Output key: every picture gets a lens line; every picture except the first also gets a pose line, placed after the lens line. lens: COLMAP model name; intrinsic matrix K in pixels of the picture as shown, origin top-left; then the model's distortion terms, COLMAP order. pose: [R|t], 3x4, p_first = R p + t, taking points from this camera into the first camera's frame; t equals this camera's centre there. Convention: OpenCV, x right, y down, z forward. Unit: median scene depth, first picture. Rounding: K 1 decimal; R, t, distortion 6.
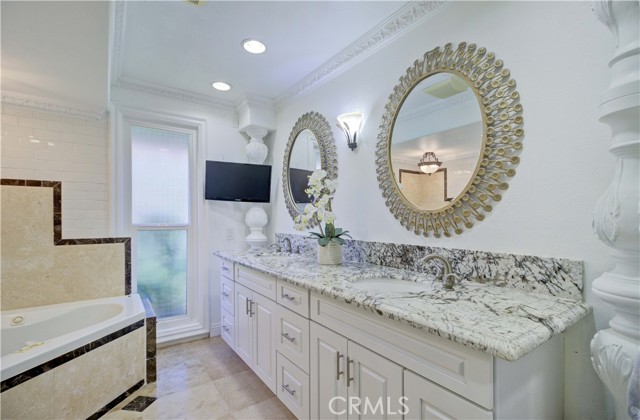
lens RADIAL K [[295.8, 0, 326.1], [0, 295.8, 220.1], [0, 0, 1]] dist [0.003711, -0.000982]
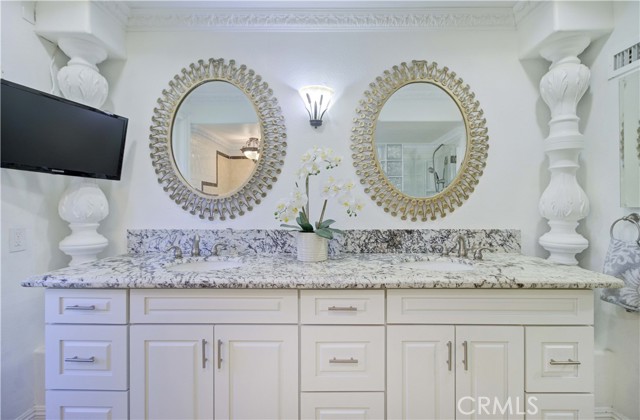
lens RADIAL K [[295.8, 0, 323.2], [0, 295.8, 207.3], [0, 0, 1]] dist [0.003711, -0.000982]
pose [[0.596810, -0.008715, 0.802335, -0.732907], [0.009828, 0.999945, 0.003551, -0.003914], [-0.802322, 0.005766, 0.596863, 0.559111]]
